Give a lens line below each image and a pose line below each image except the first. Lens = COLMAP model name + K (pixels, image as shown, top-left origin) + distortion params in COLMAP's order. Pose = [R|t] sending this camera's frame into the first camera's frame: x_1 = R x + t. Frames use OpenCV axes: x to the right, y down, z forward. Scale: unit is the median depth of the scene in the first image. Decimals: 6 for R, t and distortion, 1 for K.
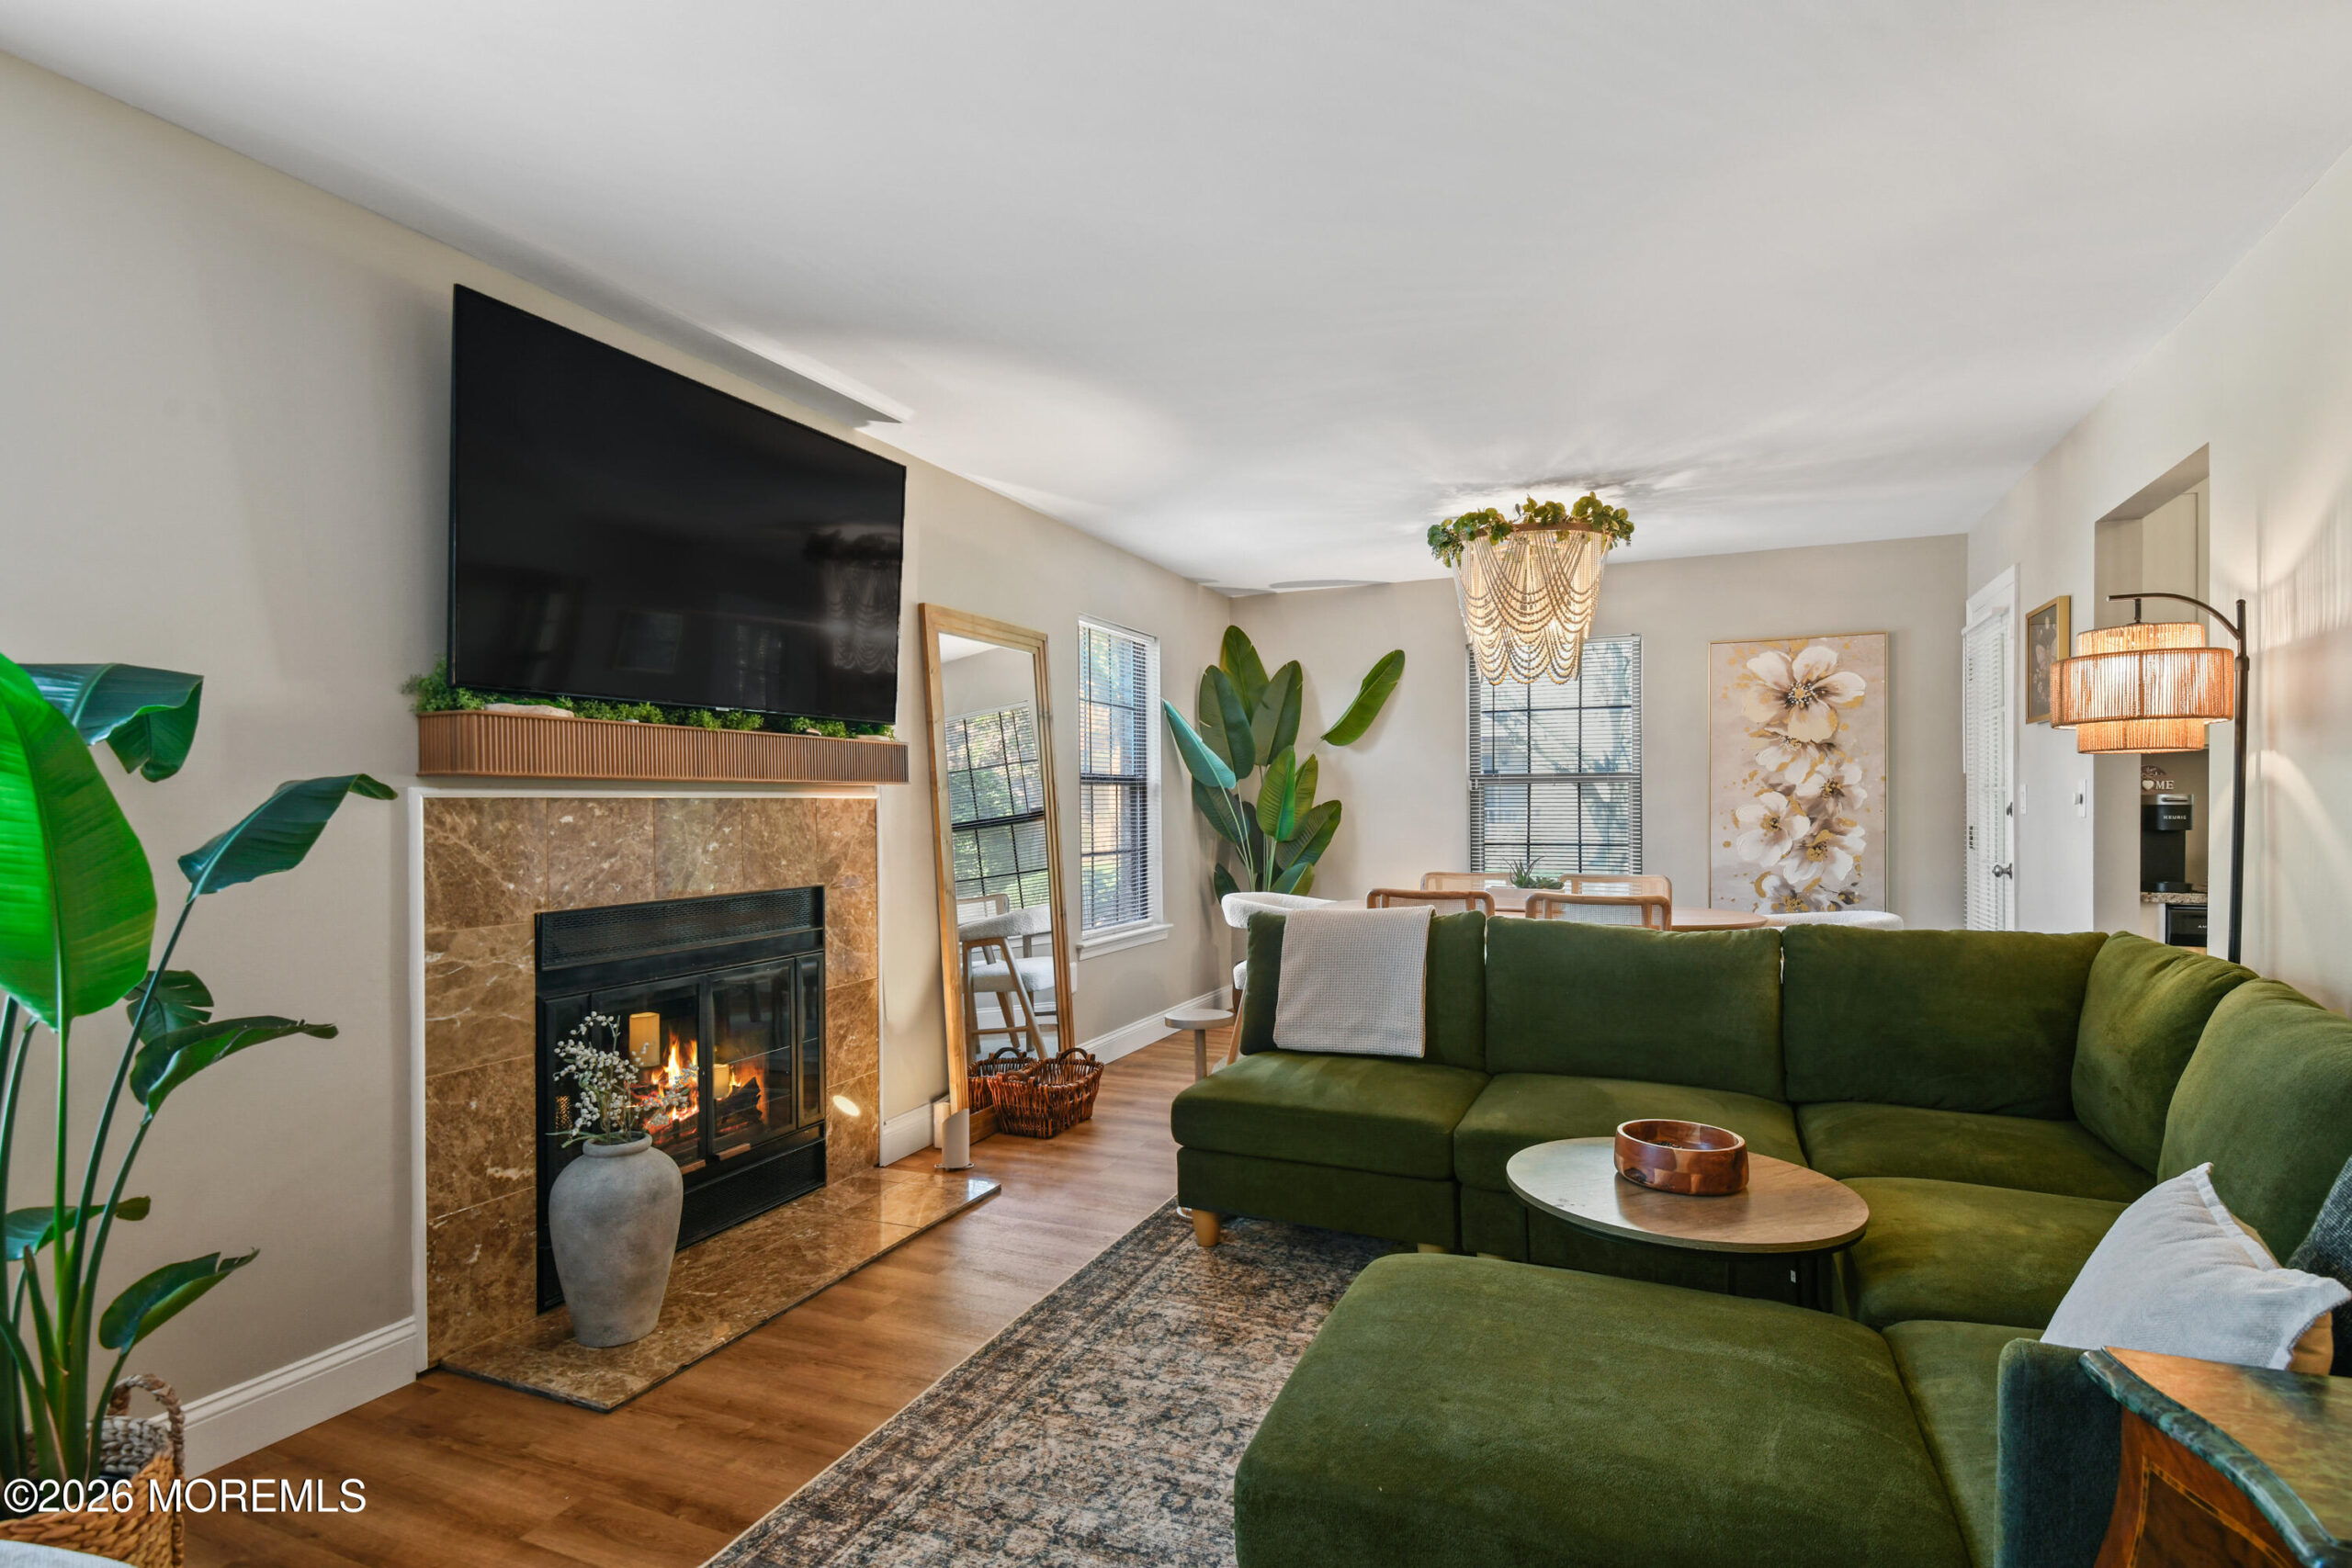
lens RADIAL K [[1165.0, 0, 1193.1], [0, 1165.0, 784.5], [0, 0, 1]] dist [0.062278, -0.045553]
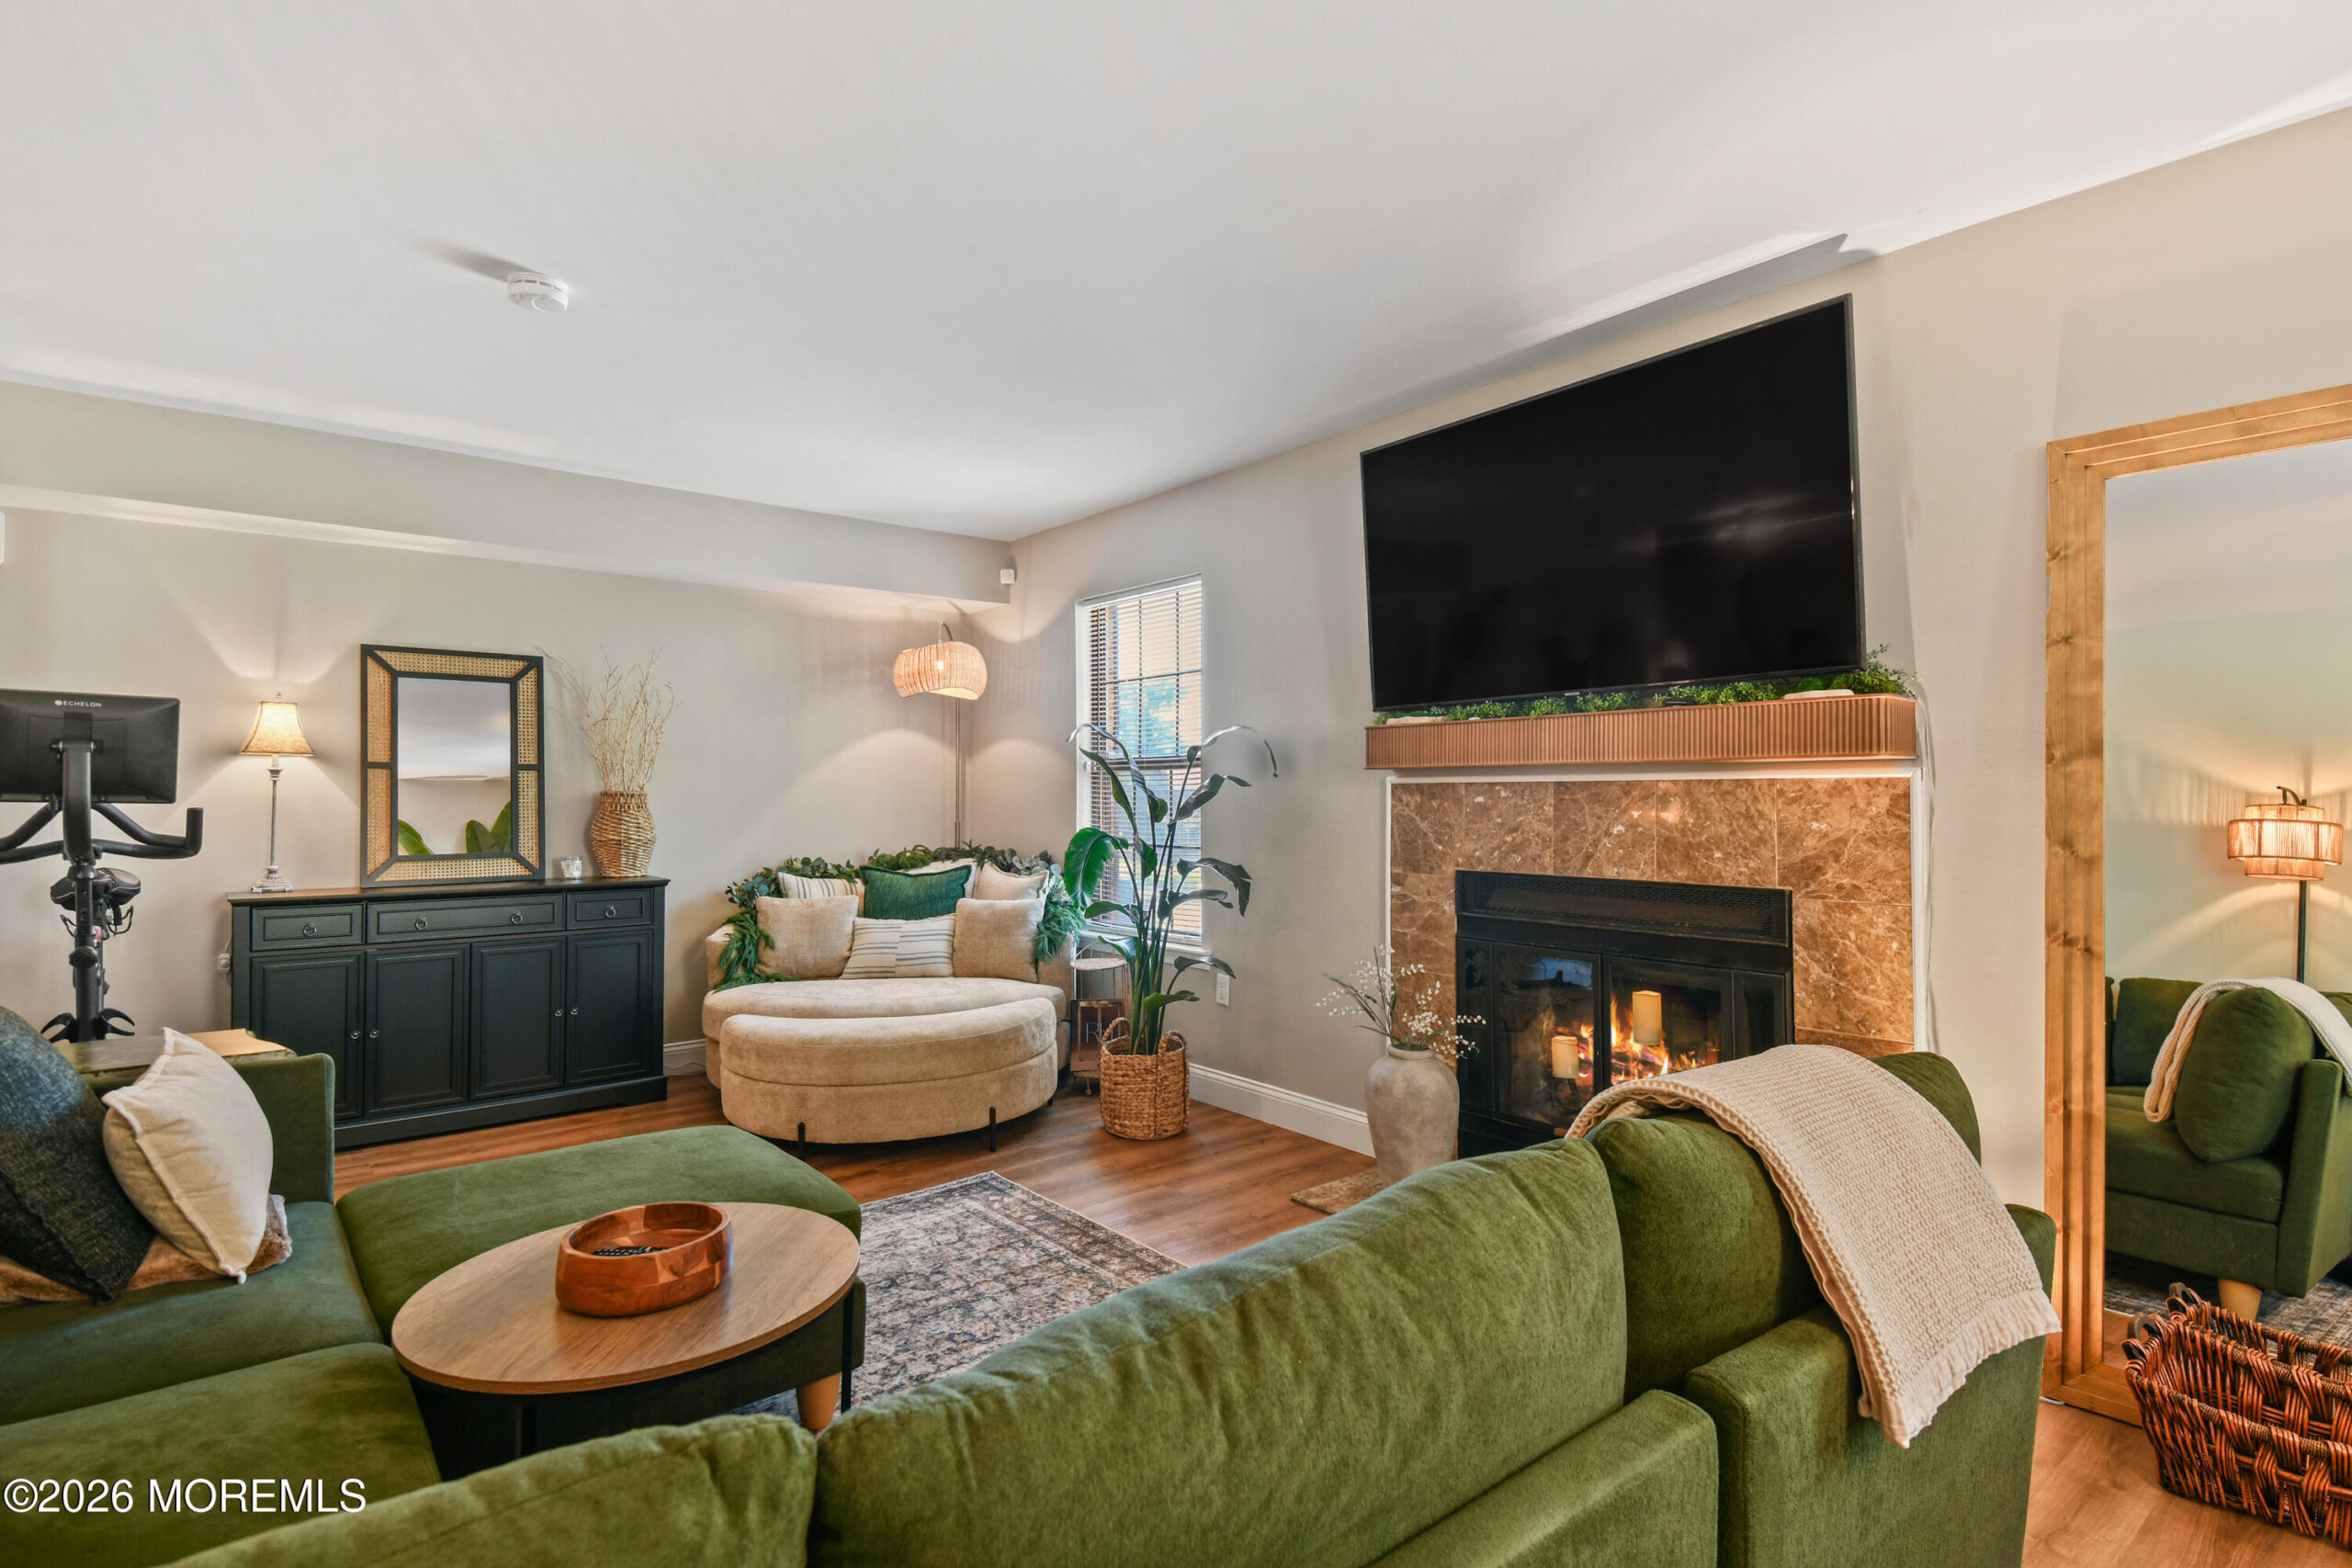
lens RADIAL K [[1165.0, 0, 1193.1], [0, 1165.0, 784.5], [0, 0, 1]] dist [0.062278, -0.045553]
pose [[-0.450055, 0.005790, -0.892982, 0.818078], [0.025066, 0.999667, -0.006151, 0.015712], [0.892649, -0.025152, -0.450050, 1.468380]]
